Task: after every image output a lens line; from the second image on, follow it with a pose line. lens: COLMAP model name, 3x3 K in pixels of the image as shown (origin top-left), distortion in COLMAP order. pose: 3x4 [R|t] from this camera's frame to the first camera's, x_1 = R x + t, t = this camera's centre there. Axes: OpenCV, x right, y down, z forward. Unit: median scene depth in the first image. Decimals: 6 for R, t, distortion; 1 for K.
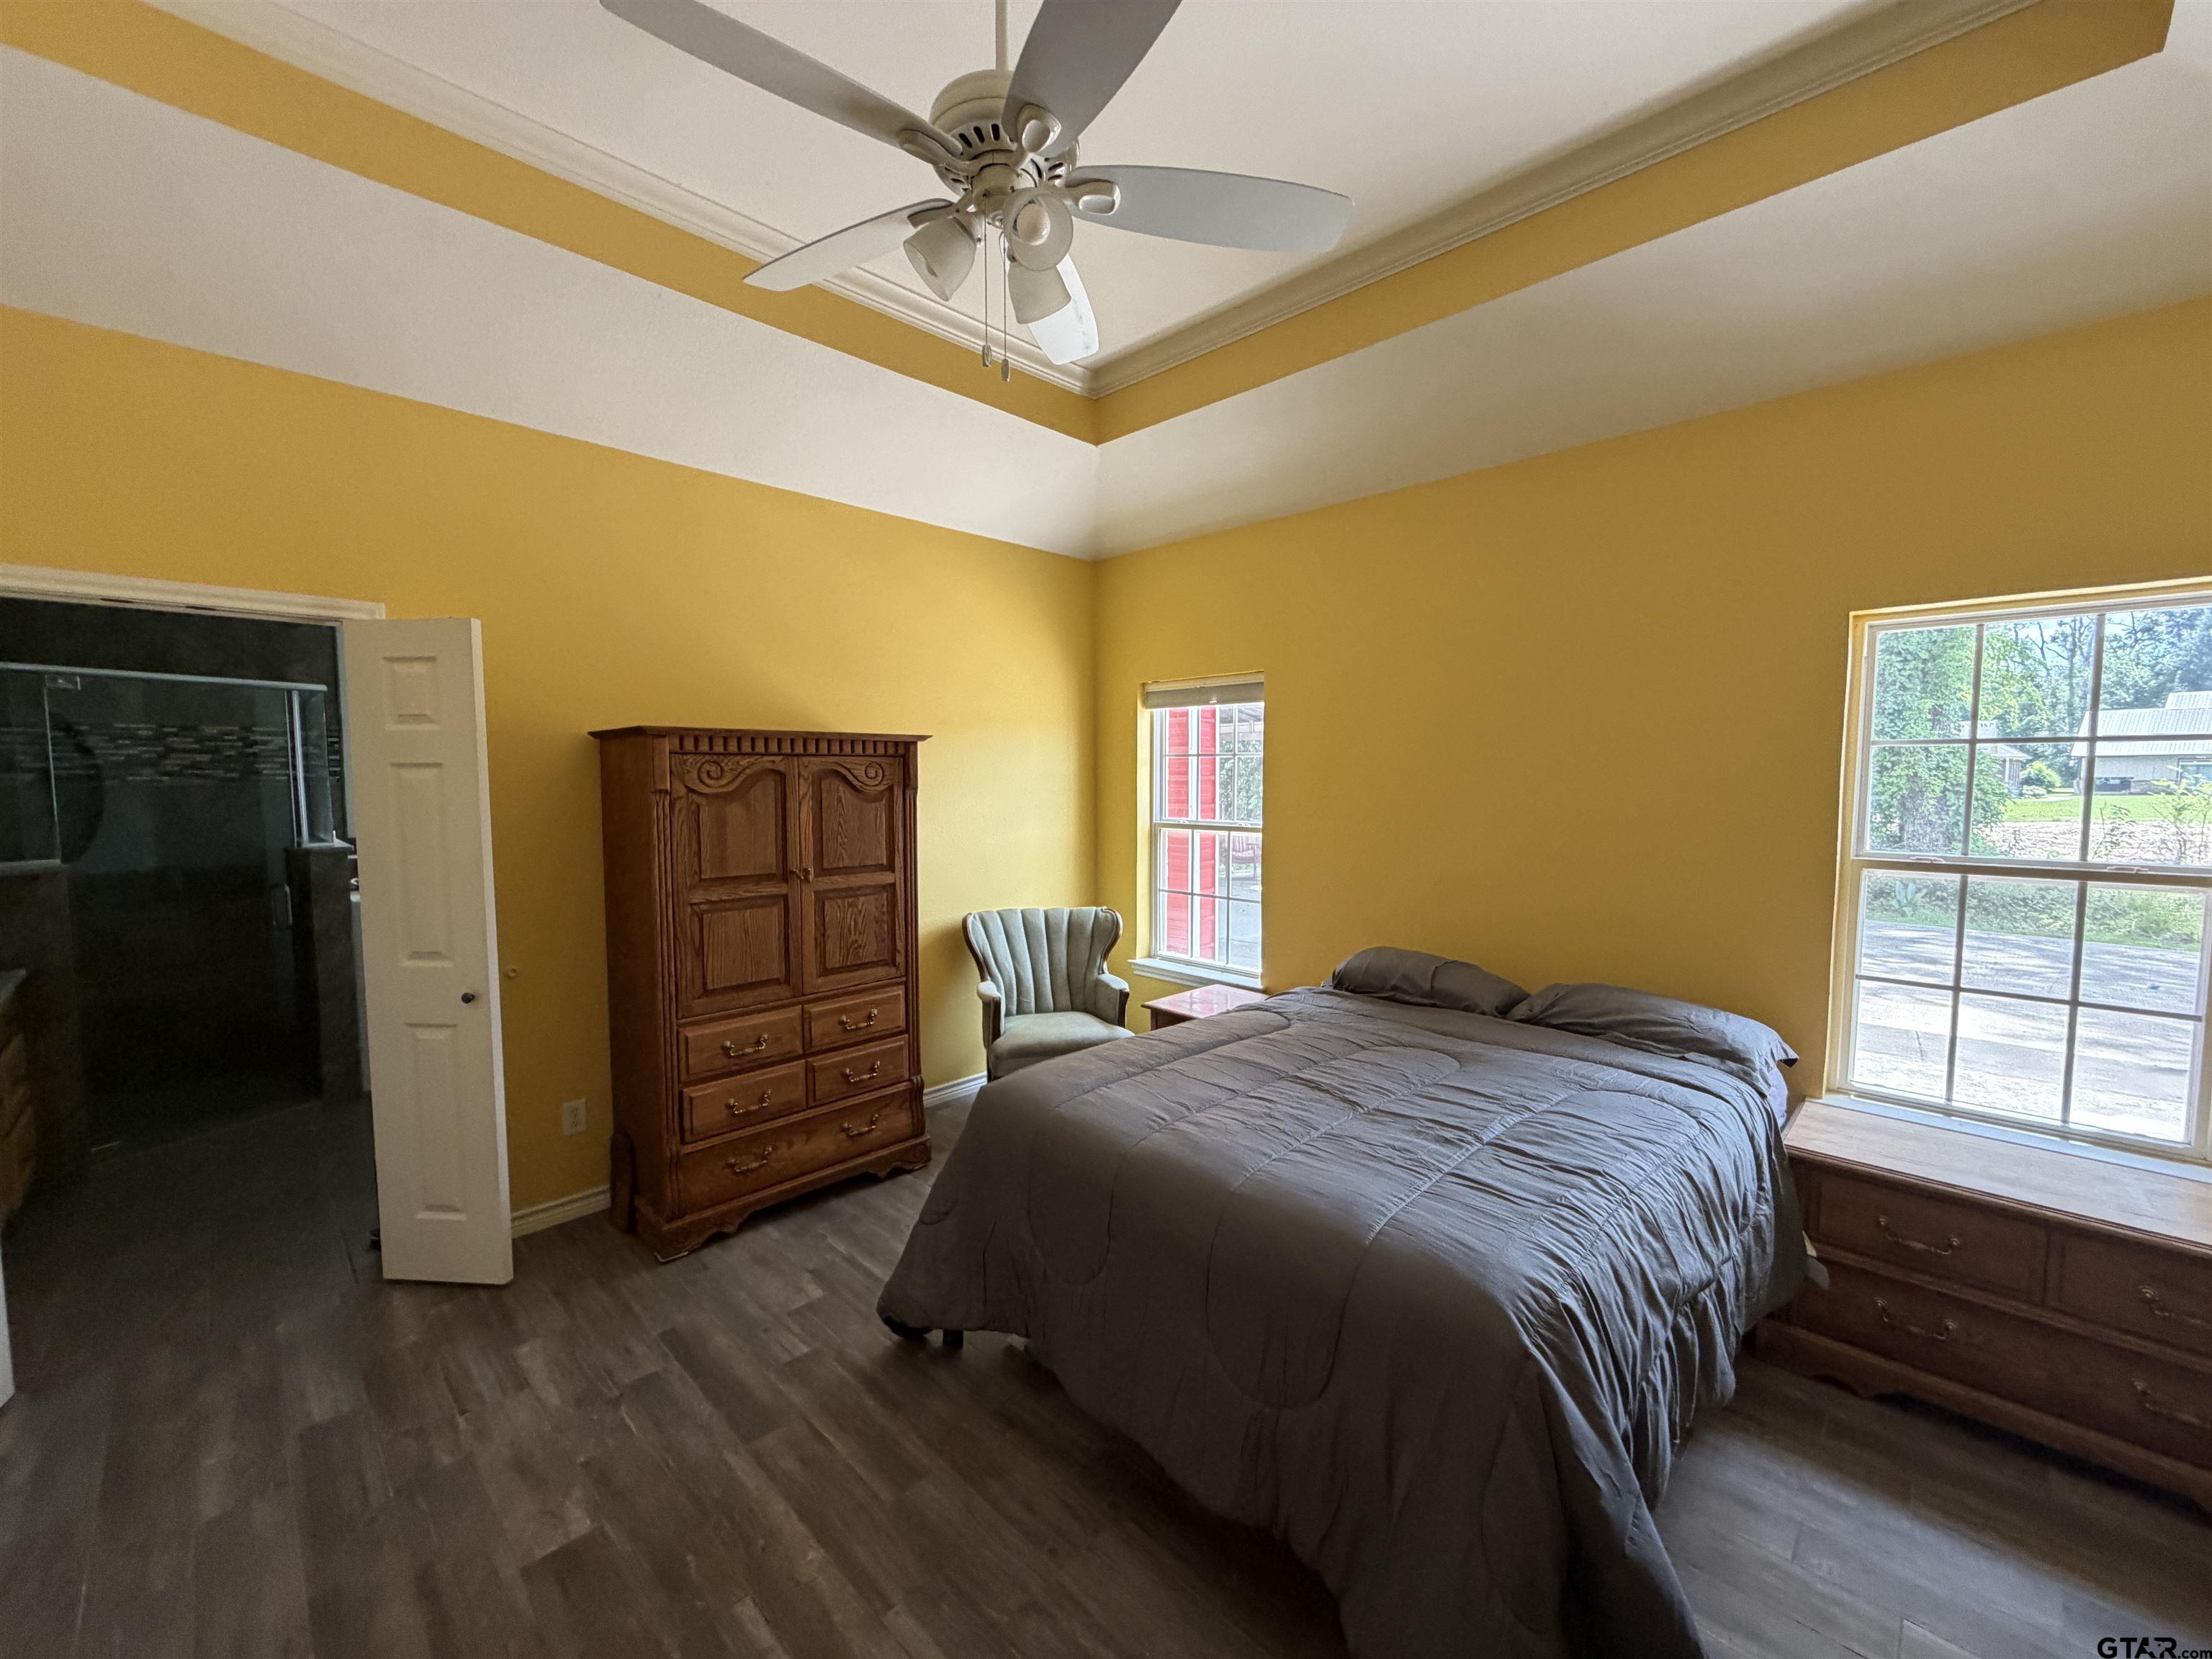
lens RADIAL K [[879.9, 0, 1104.8], [0, 879.9, 834.6], [0, 0, 1]] dist [-0.000437, -0.000052]
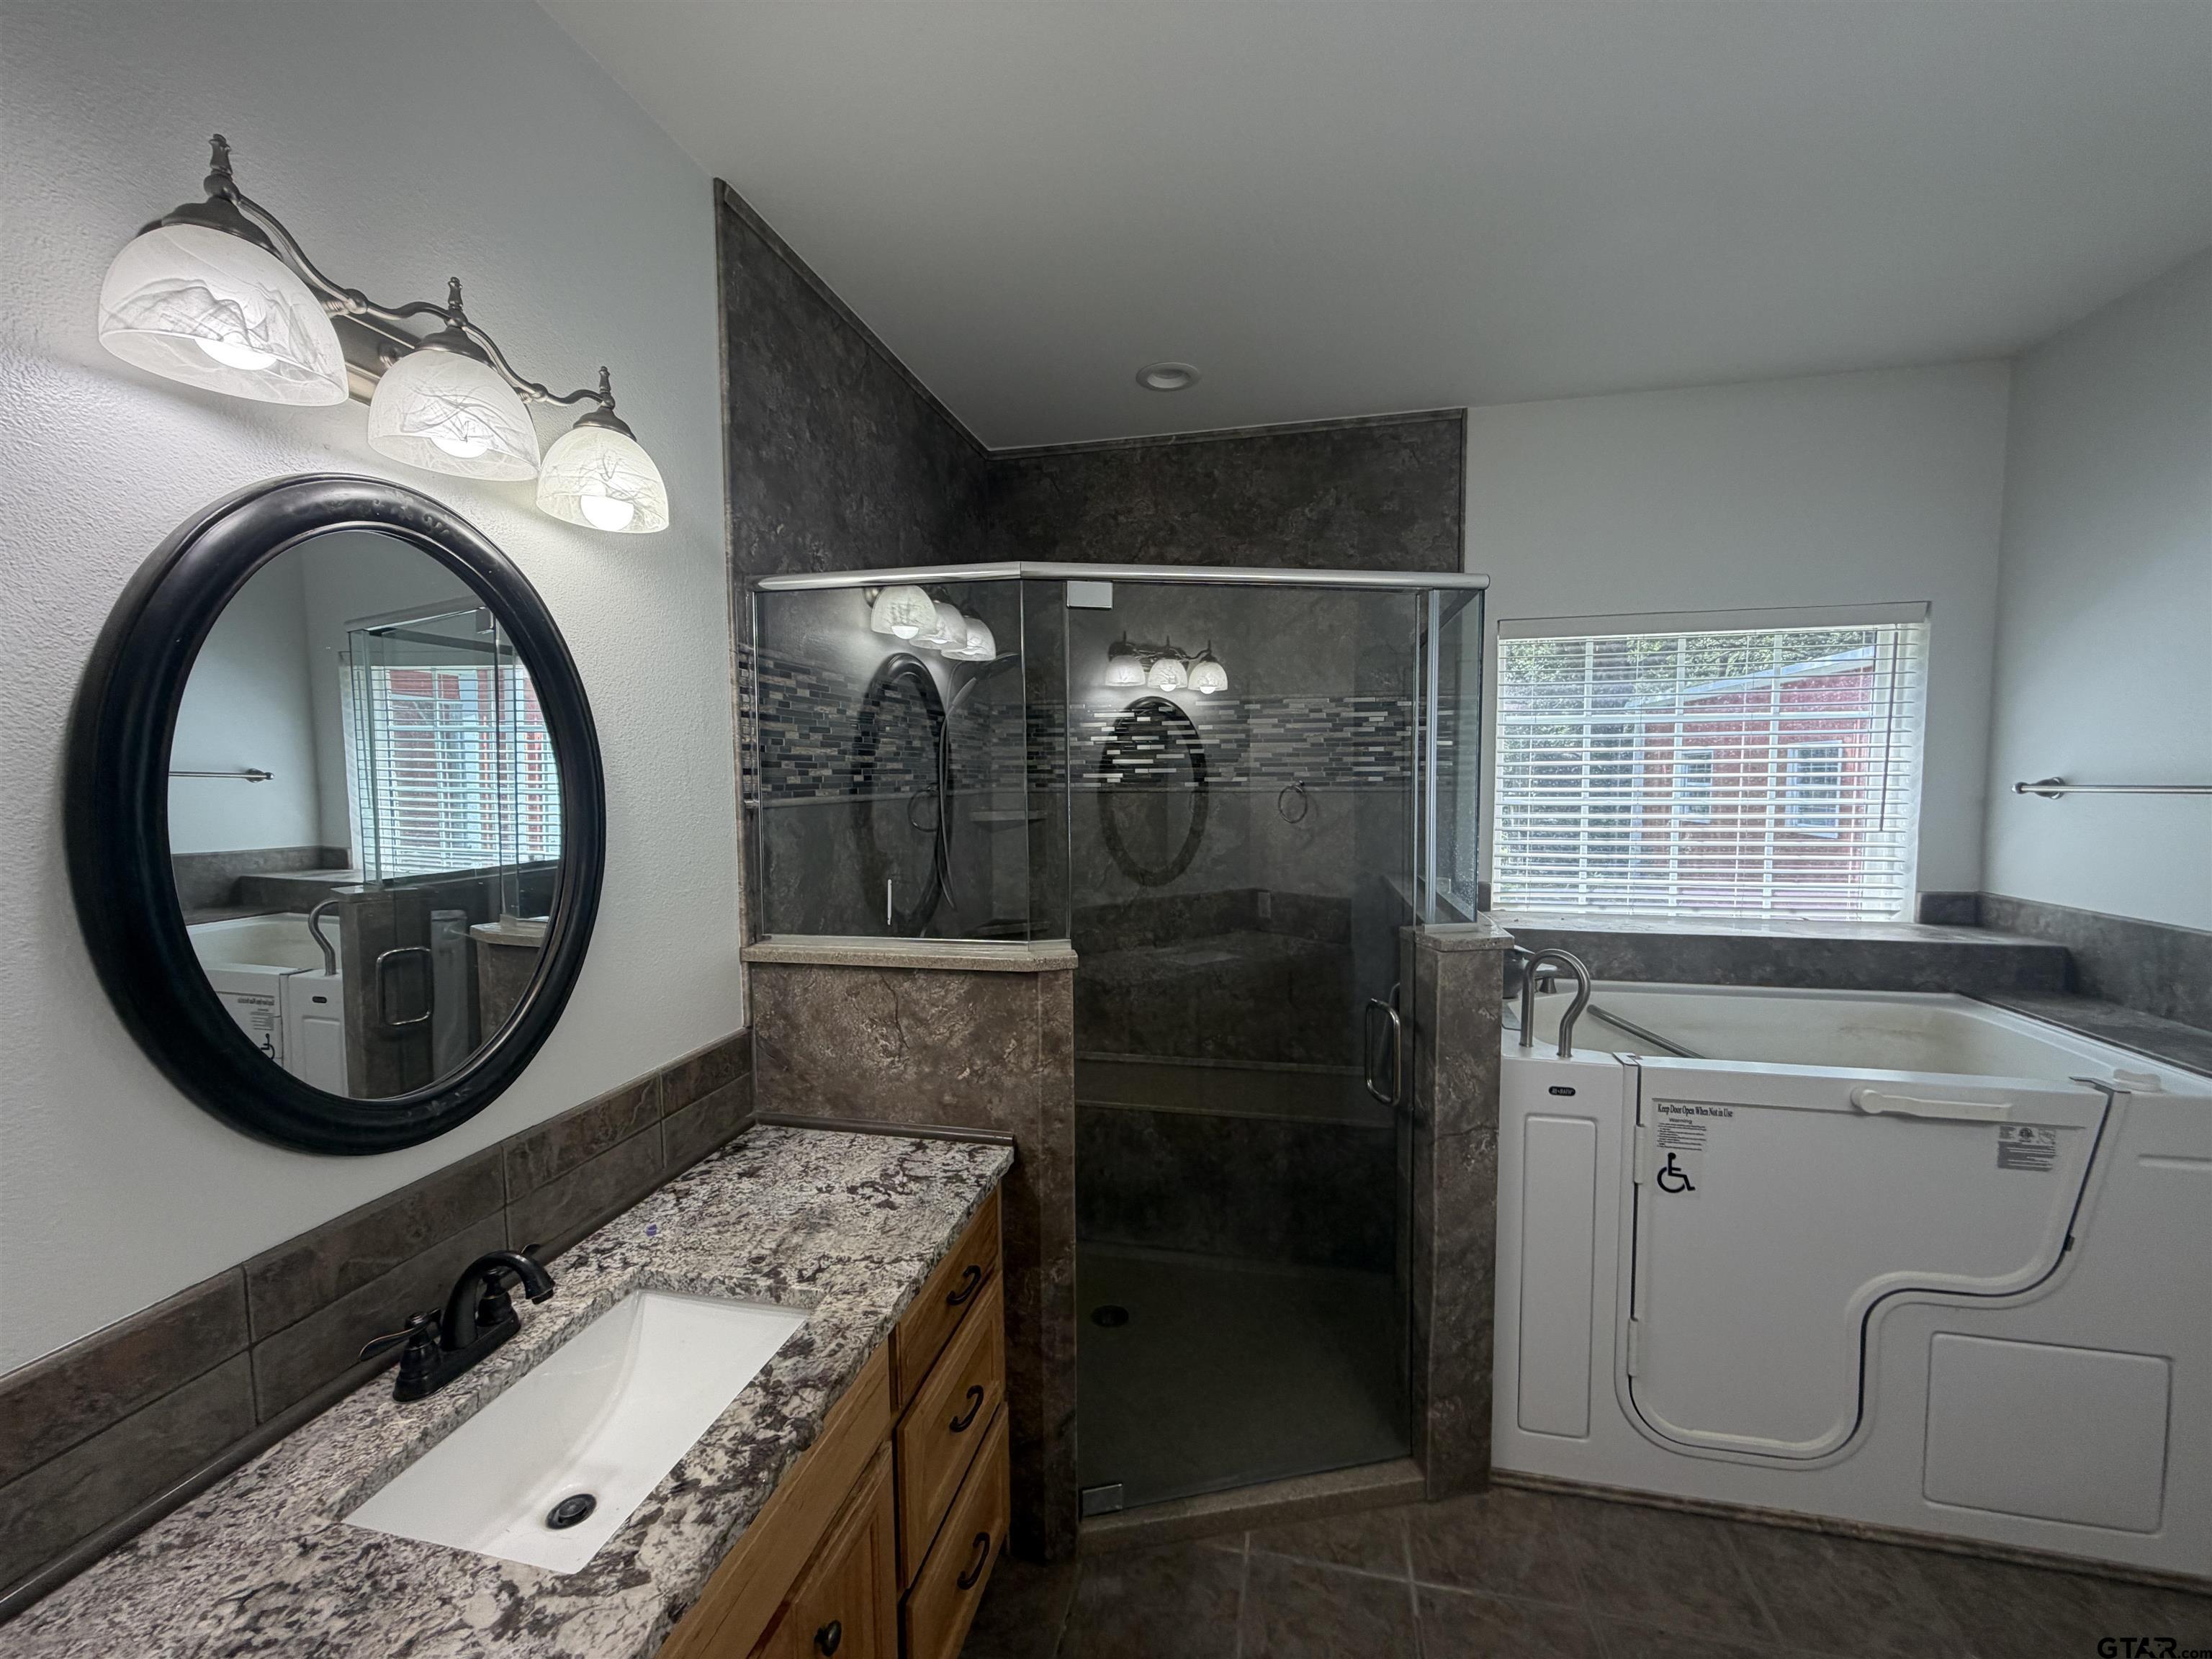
lens RADIAL K [[879.9, 0, 1102.7], [0, 879.9, 817.9], [0, 0, 1]] dist [-0.000437, -0.000052]
pose [[0.535420, 0.041834, -0.843549, -0.600528], [-0.055935, 0.998336, 0.014006, -0.041100], [0.842732, 0.039685, 0.536869, 0.591794]]
